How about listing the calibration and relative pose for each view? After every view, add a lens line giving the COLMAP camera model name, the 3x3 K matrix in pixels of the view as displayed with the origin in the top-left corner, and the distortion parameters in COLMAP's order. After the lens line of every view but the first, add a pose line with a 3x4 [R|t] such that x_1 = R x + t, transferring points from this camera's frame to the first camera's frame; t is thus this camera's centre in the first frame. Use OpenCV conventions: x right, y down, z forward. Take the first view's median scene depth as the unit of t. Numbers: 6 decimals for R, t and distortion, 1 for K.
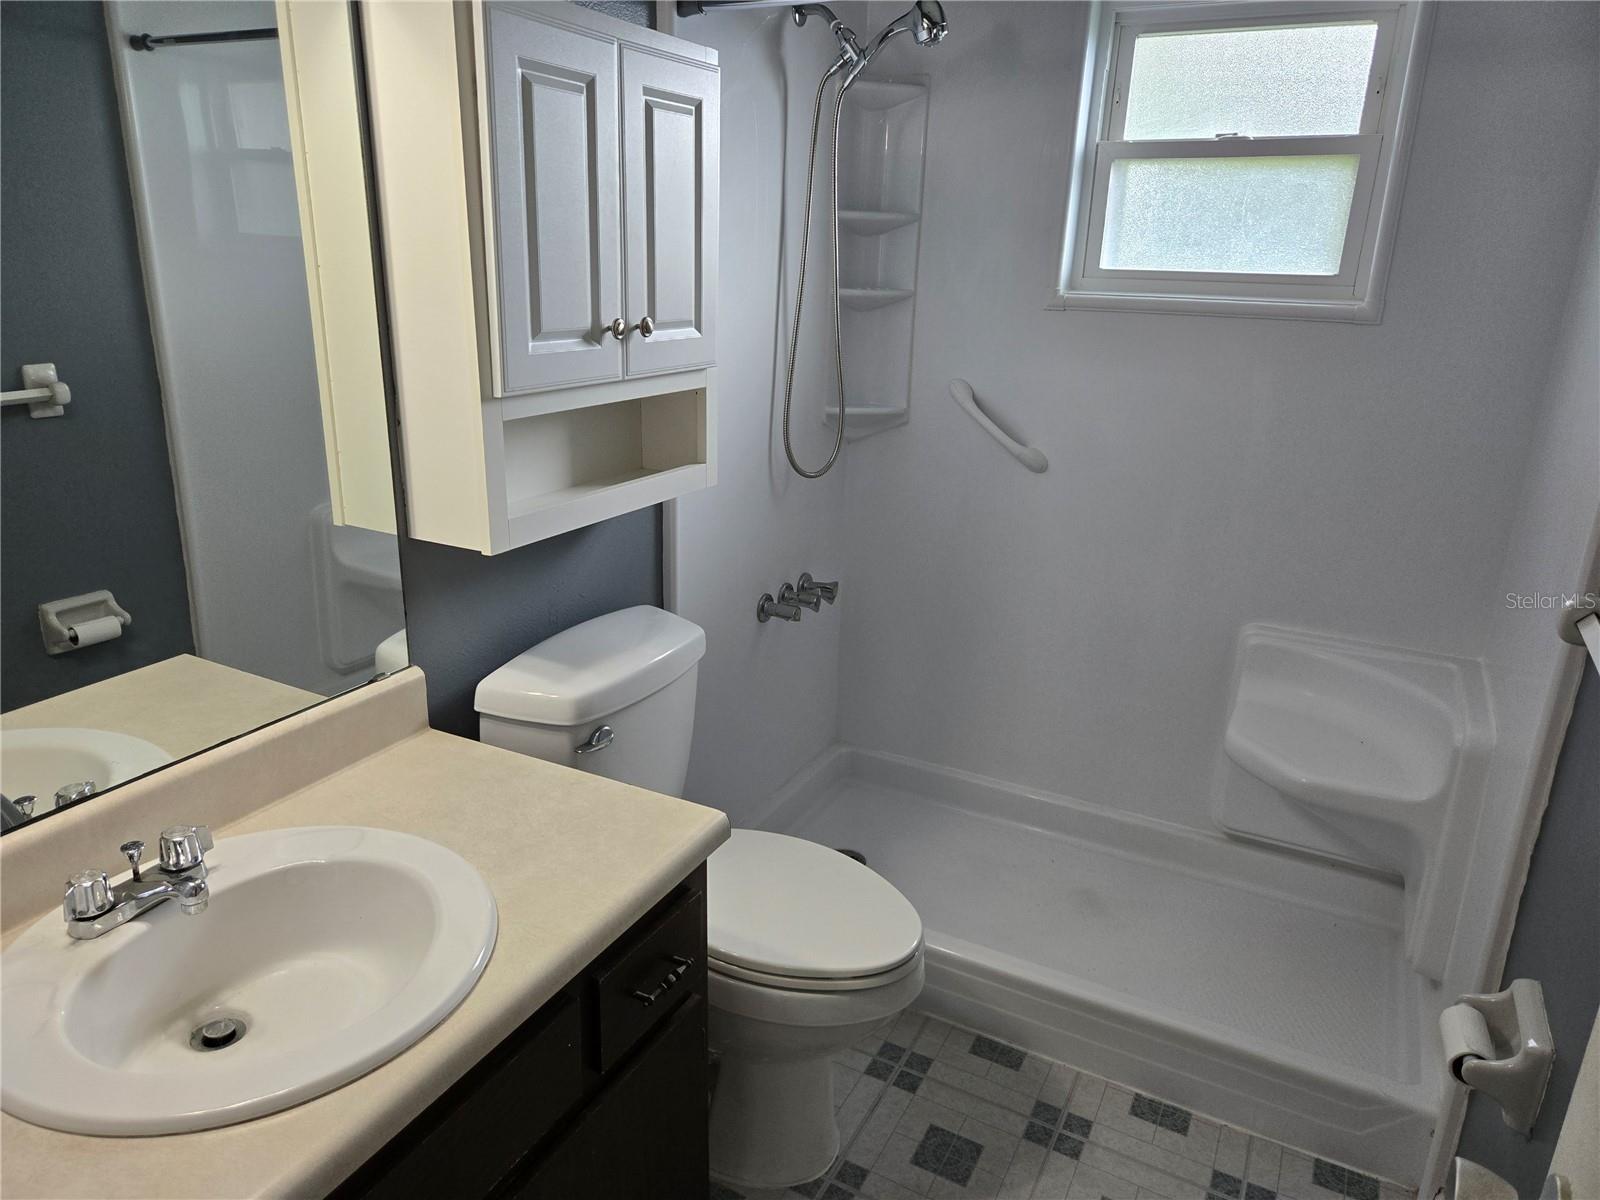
lens RADIAL K [[1078.5, 0, 789.1], [0, 1078.5, 609.3], [0, 0, 1]] dist [0.075649, -0.076307]
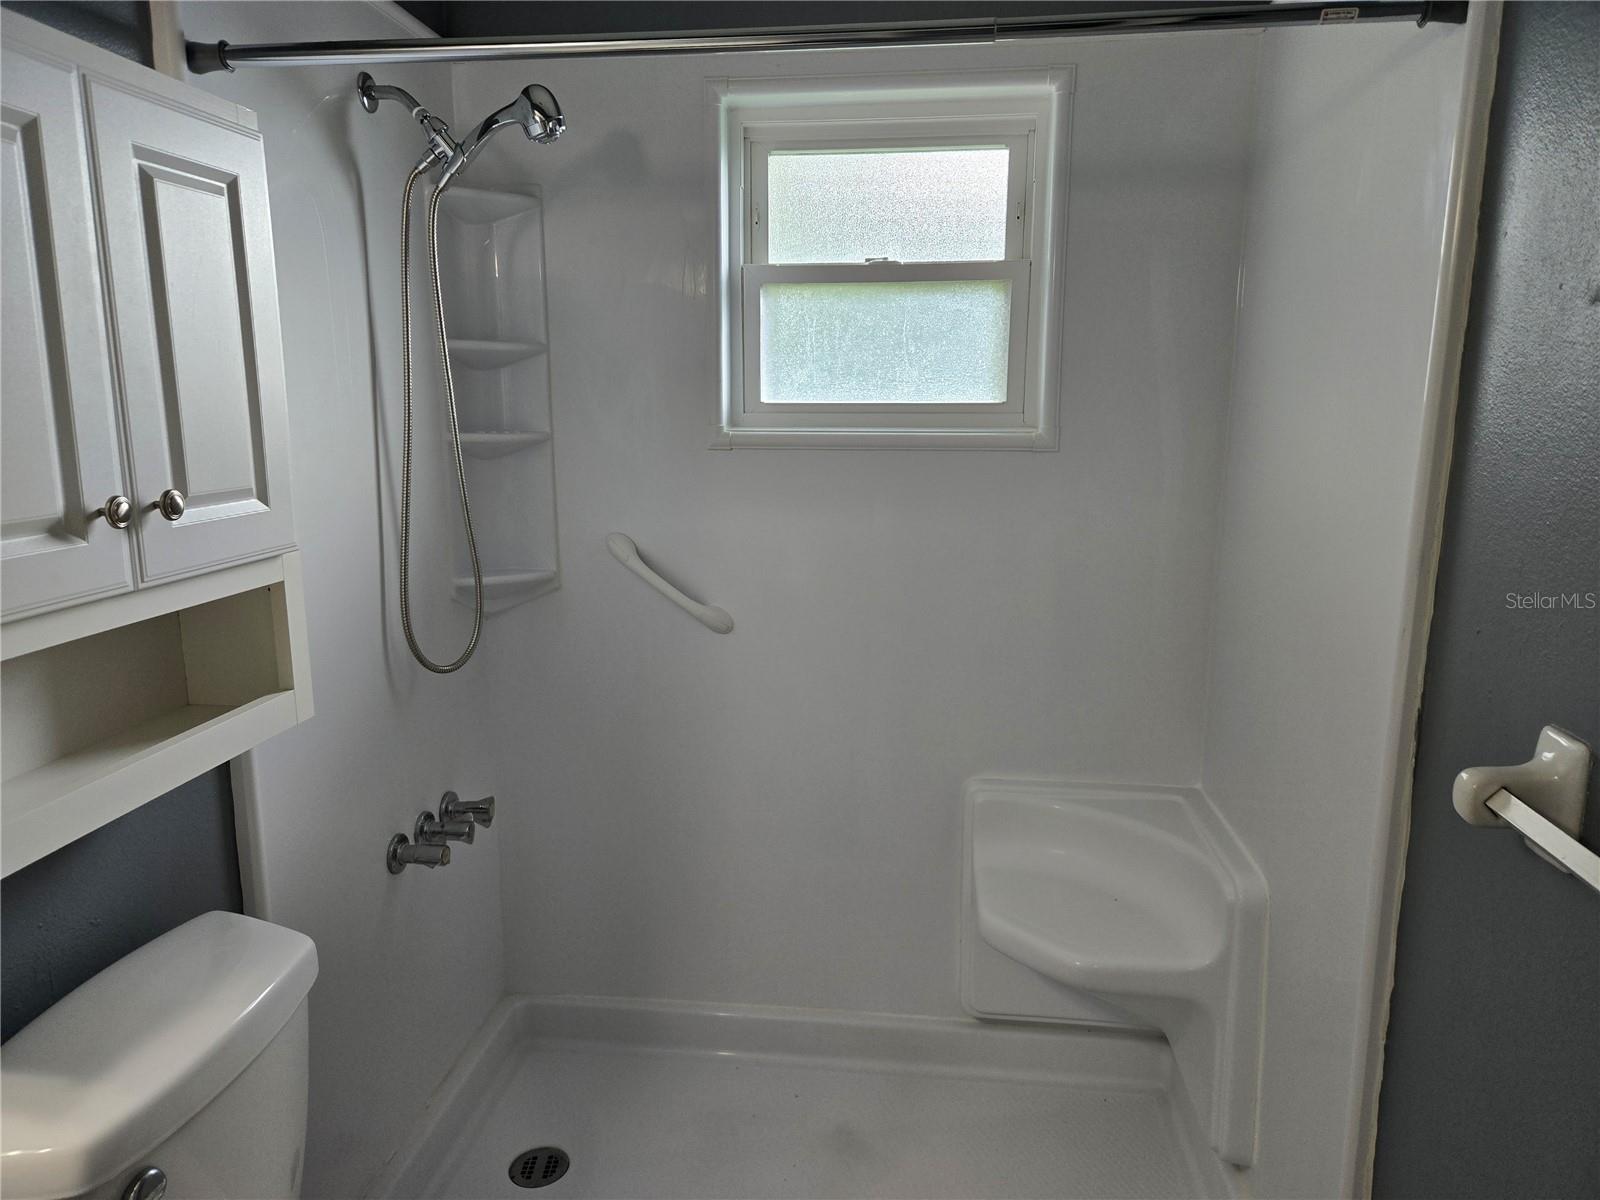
lens RADIAL K [[1078.5, 0, 789.1], [0, 1078.5, 609.3], [0, 0, 1]] dist [0.075649, -0.076307]
pose [[0.933293, -0.096451, 0.345922, -0.015939], [0.136868, 0.986088, -0.094326, -0.065121], [-0.332011, 0.135380, 0.933510, 0.209458]]
